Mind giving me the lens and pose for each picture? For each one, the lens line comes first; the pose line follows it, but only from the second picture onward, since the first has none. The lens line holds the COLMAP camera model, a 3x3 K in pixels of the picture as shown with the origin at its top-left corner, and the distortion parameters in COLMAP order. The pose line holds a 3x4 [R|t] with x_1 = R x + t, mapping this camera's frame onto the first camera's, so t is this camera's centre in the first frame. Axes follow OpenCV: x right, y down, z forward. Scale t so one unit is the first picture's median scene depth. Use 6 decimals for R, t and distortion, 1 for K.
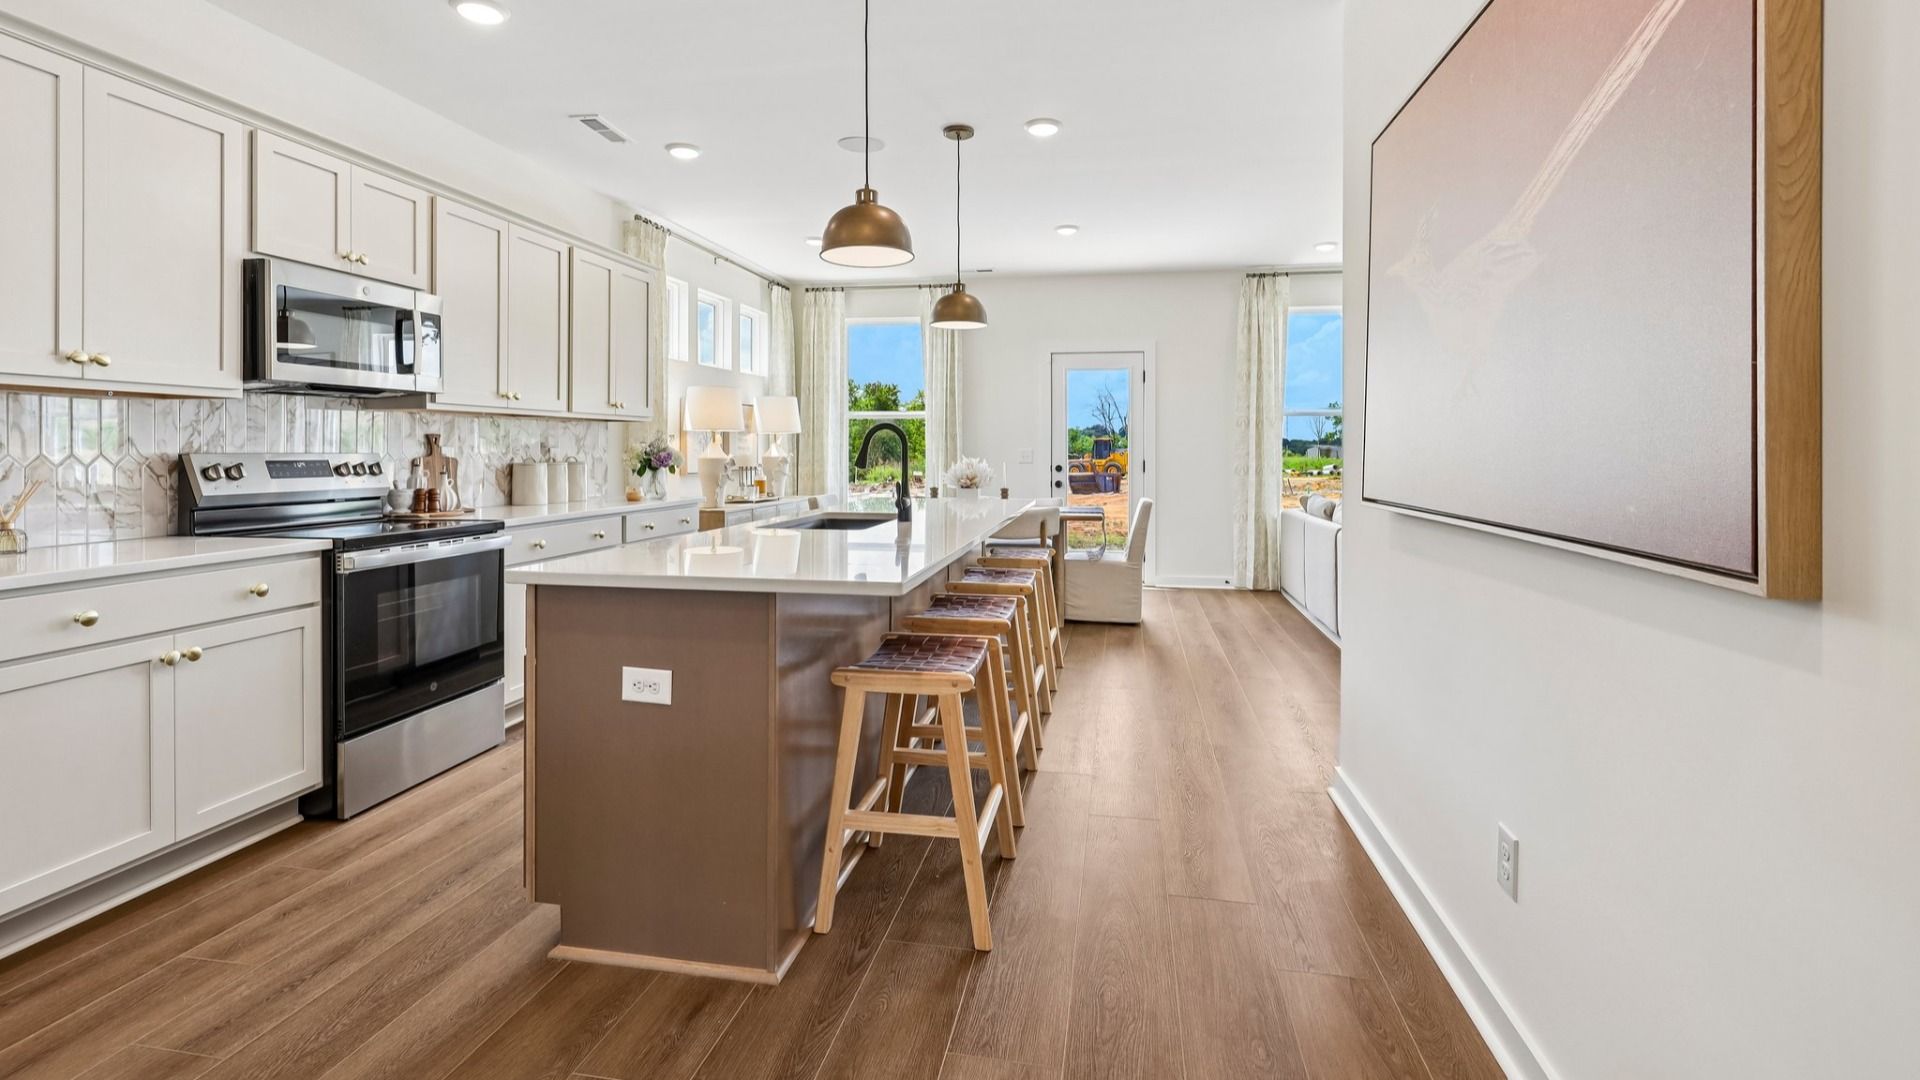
lens RADIAL K [[867.1, 0, 960.5], [0, 867.1, 474.7], [0, 0, 1]] dist [0.001236, 0.000188]
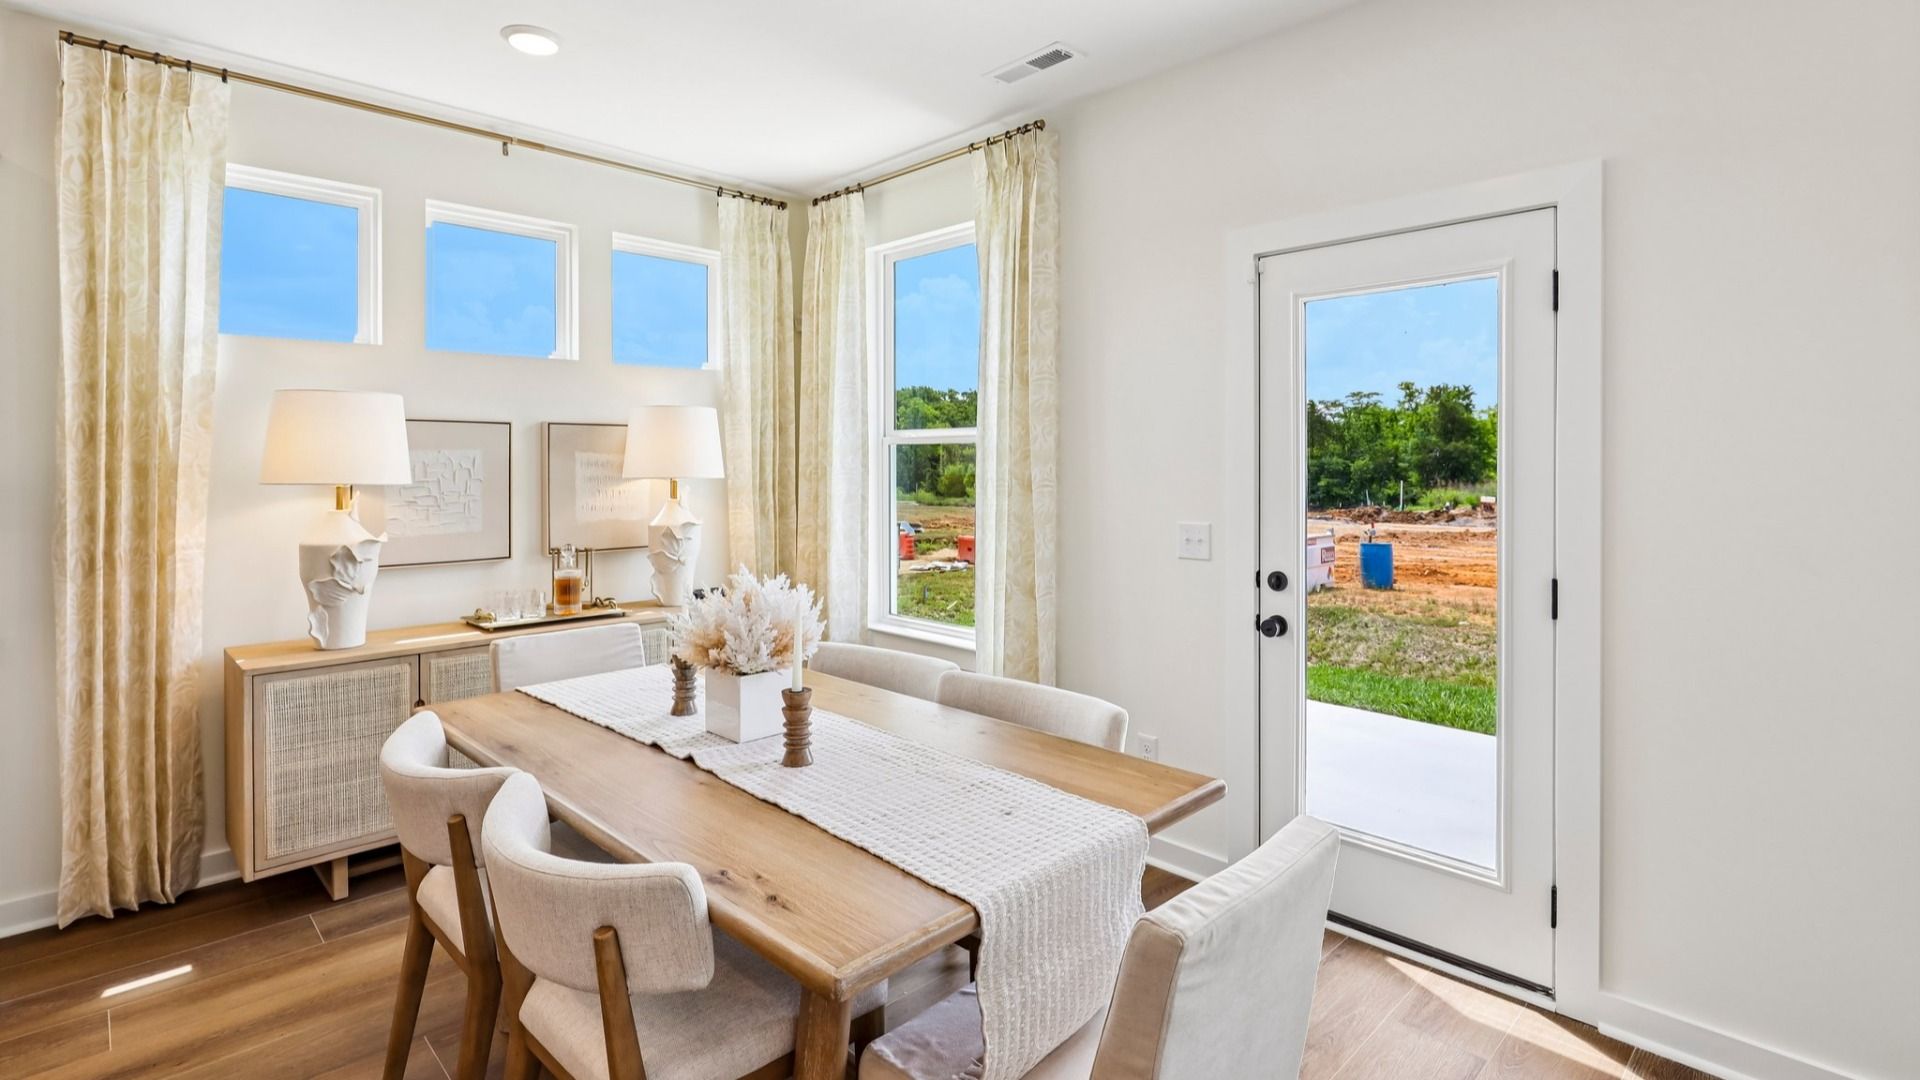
lens RADIAL K [[906.1, 0, 955.2], [0, 906.1, 472.5], [0, 0, 1]] dist [-0.003144, -0.000420]
pose [[0.819205, 0.004126, -0.573486, 0.216331], [-0.016108, 0.999745, -0.015817, -0.043084], [0.573275, 0.022195, 0.819062, 0.623859]]
